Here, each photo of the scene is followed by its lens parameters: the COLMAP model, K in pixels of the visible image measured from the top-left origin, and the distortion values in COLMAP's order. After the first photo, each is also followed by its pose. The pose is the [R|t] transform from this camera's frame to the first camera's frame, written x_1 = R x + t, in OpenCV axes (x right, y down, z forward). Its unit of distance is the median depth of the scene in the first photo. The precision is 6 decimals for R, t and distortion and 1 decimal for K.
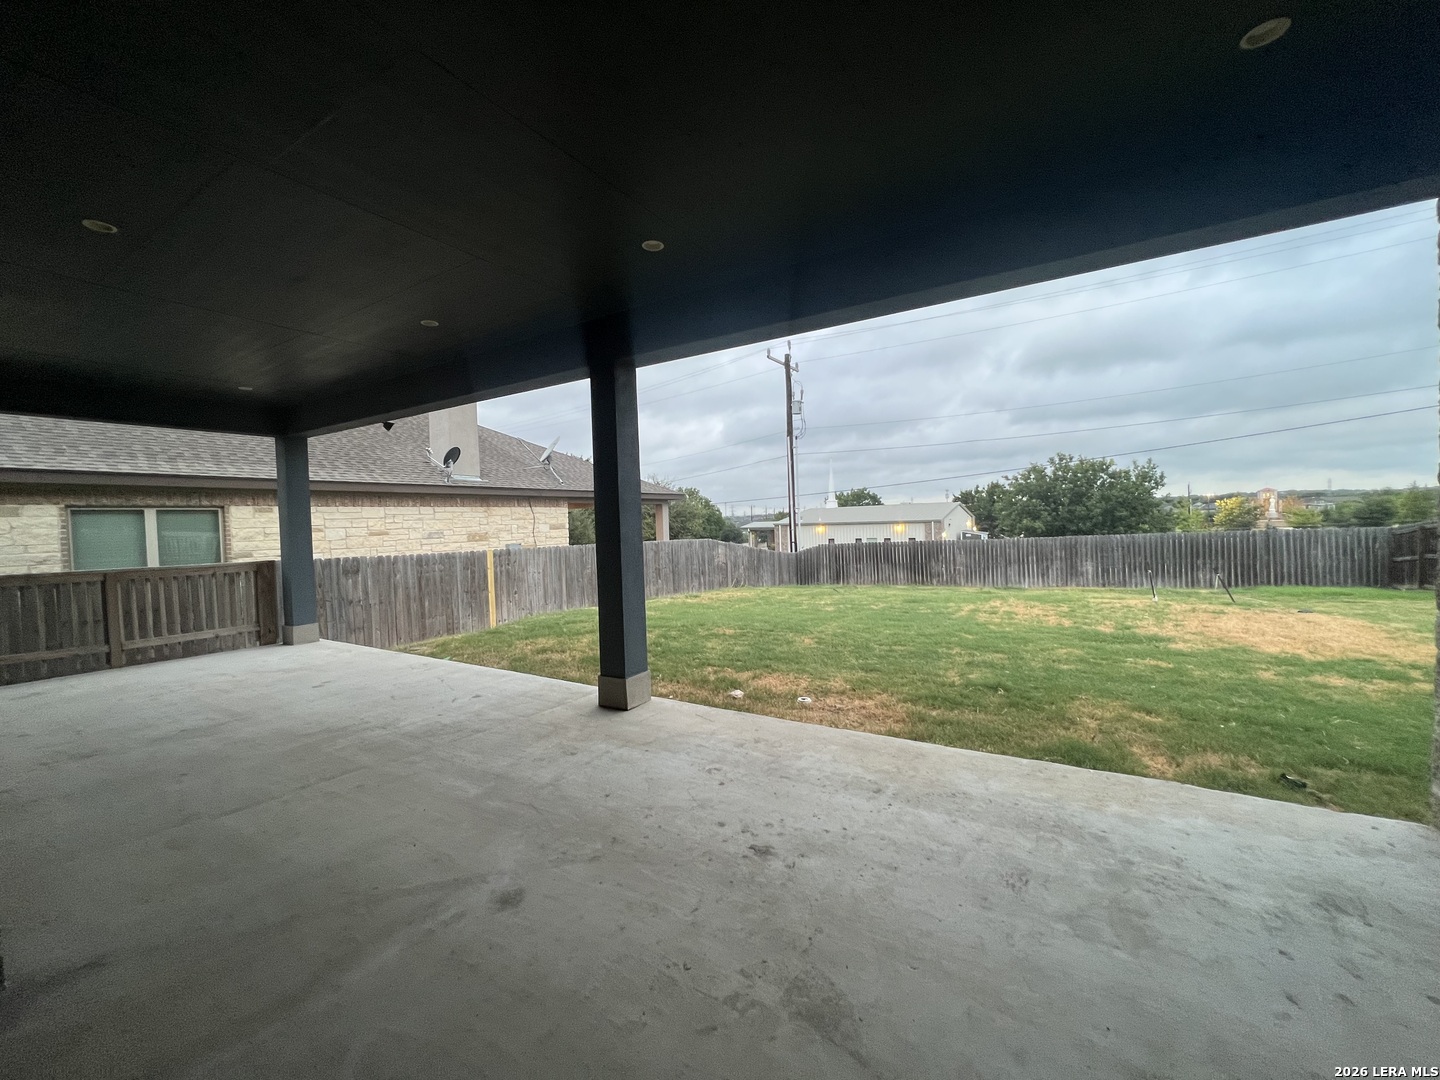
lens RADIAL K [[575.8, 0, 718.7], [0, 575.8, 539.4], [0, 0, 1]] dist [-0.002766, 0.000072]
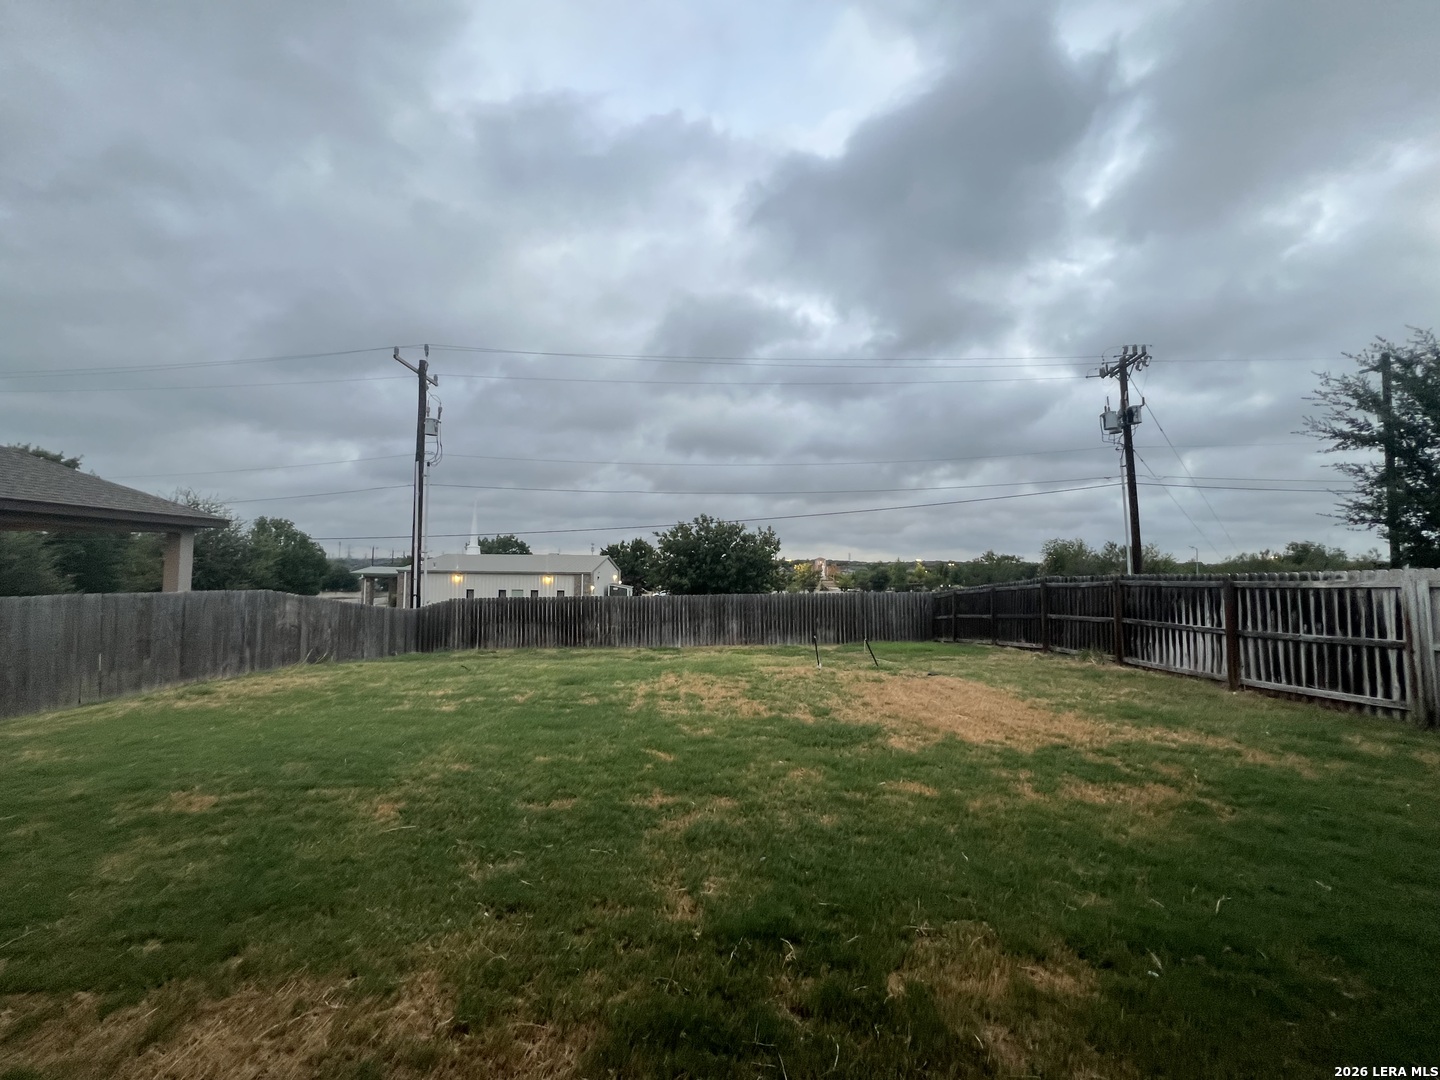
lens RADIAL K [[575.8, 0, 718.7], [0, 575.8, 539.4], [0, 0, 1]] dist [-0.002766, 0.000072]
pose [[0.827231, 0.068680, 0.557648, 0.029432], [-0.019730, 0.995440, -0.093331, -0.005680], [-0.561515, 0.066204, 0.824814, 0.118734]]
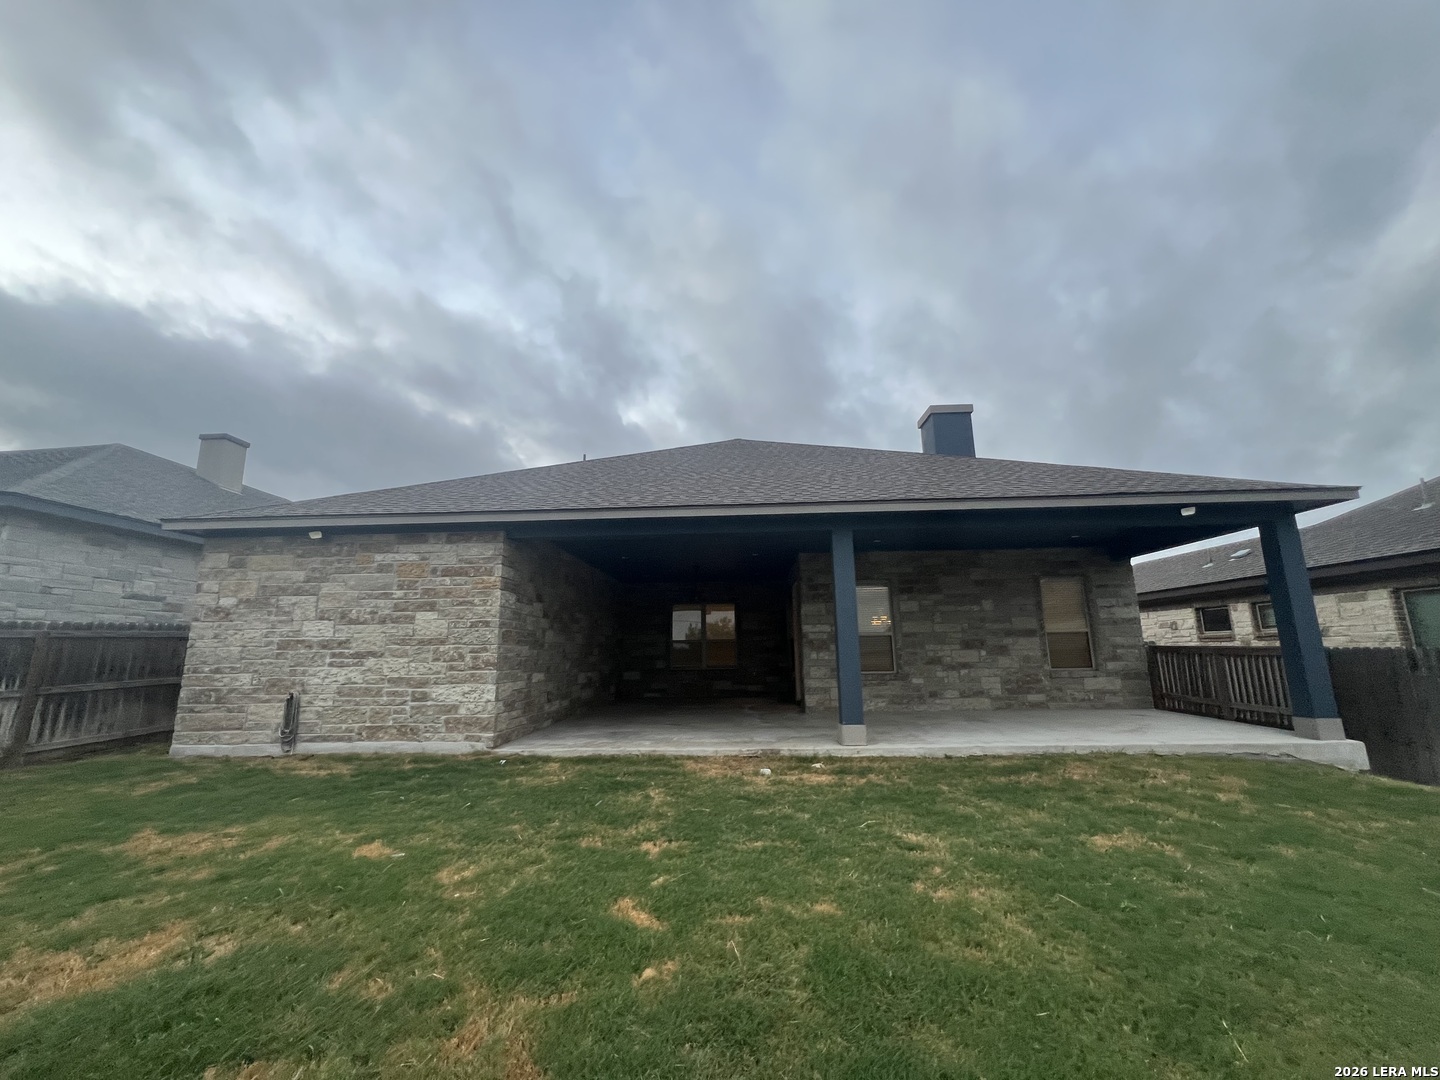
lens RADIAL K [[575.8, 0, 718.7], [0, 575.8, 539.4], [0, 0, 1]] dist [-0.002766, 0.000072]
pose [[-0.866210, -0.050890, -0.497081, 0.174269], [0.024676, 0.989230, -0.144276, -0.008025], [0.499070, -0.137239, -0.855625, 0.414300]]
